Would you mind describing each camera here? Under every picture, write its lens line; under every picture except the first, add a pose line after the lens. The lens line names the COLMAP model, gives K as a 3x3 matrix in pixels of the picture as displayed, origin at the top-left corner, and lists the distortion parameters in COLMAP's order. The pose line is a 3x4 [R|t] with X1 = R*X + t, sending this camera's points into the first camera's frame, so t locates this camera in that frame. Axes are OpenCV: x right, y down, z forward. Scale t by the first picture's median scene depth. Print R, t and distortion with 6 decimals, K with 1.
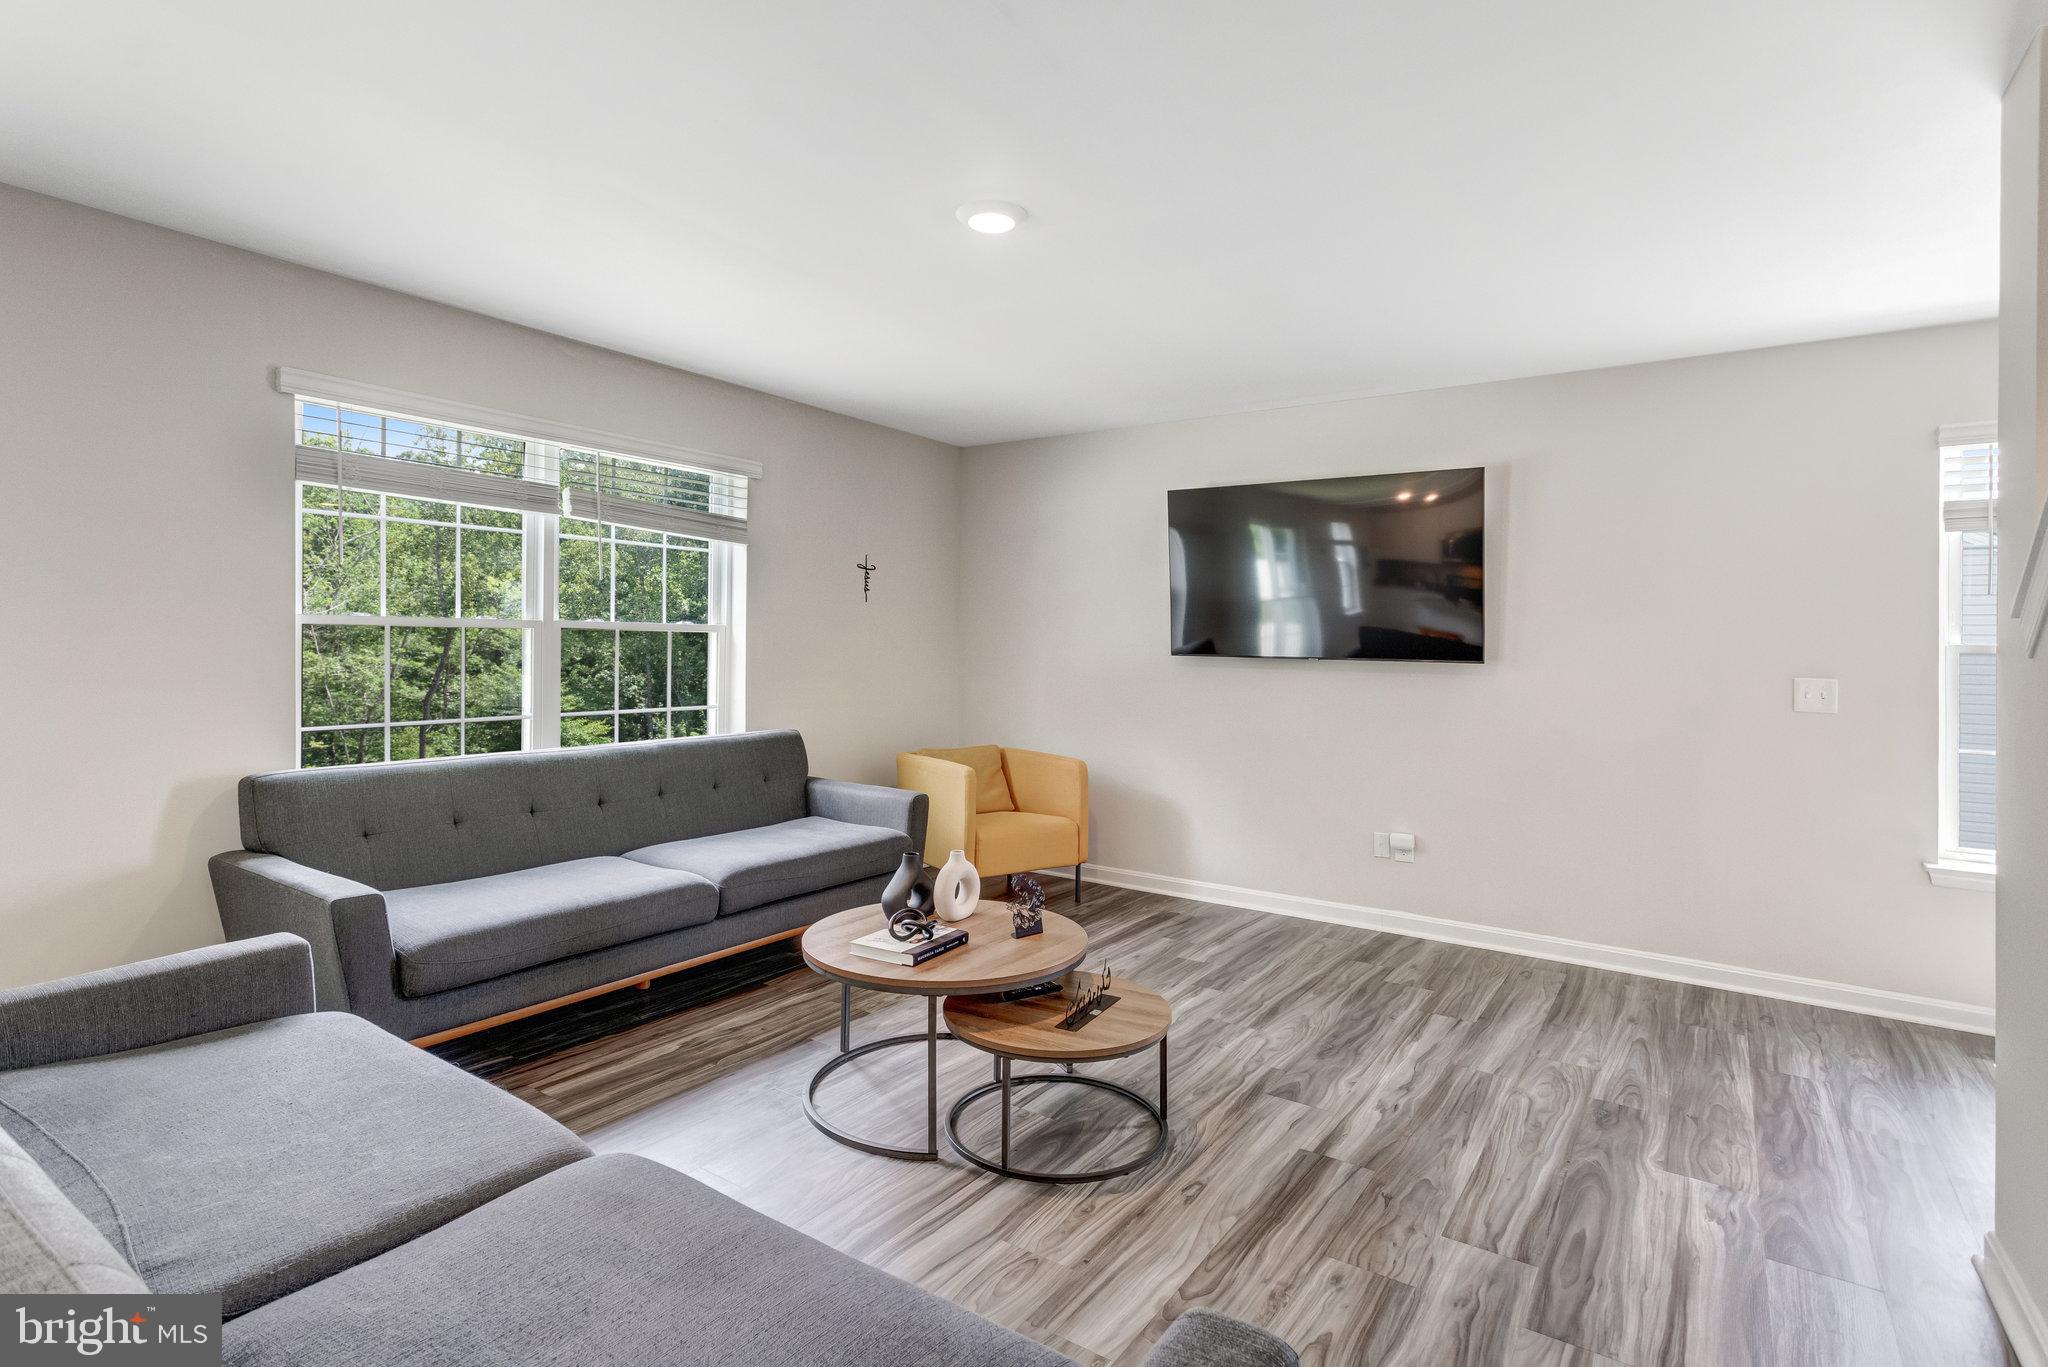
lens RADIAL K [[984.6, 0, 1015.3], [0, 984.6, 644.9], [0, 0, 1]] dist [0.000836, -0.000044]
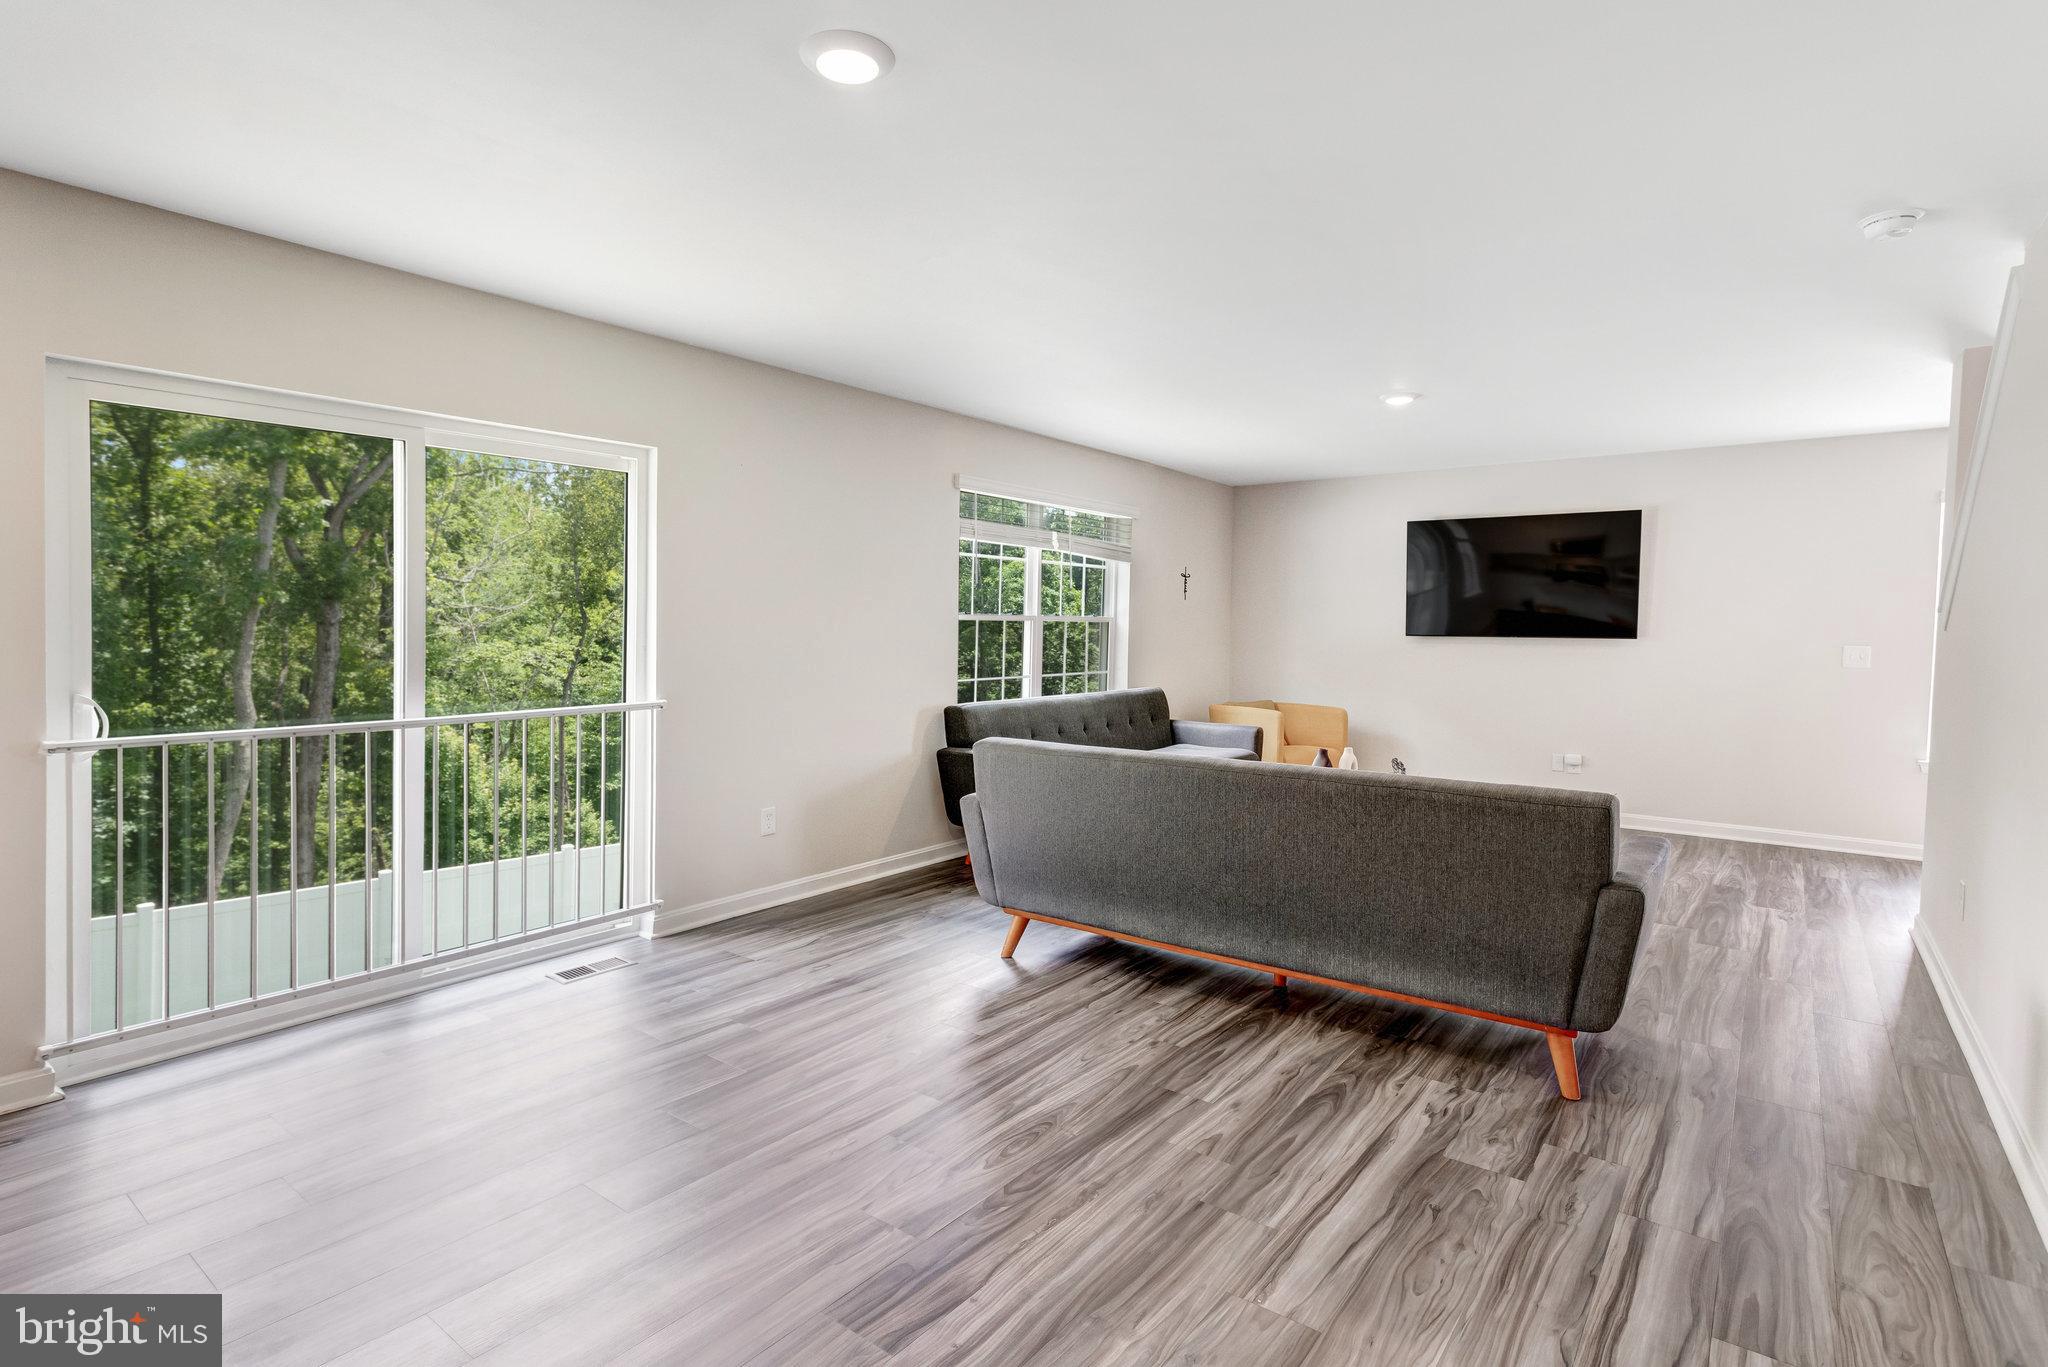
lens RADIAL K [[1033.1, 0, 1033.0], [0, 1033.1, 635.6], [0, 0, 1]] dist [-0.002577, 0.000332]
pose [[0.999946, -0.004929, -0.009096, -0.496085], [0.005008, 0.999950, 0.008672, -0.007947], [0.009053, -0.008717, 0.999921, -0.692562]]
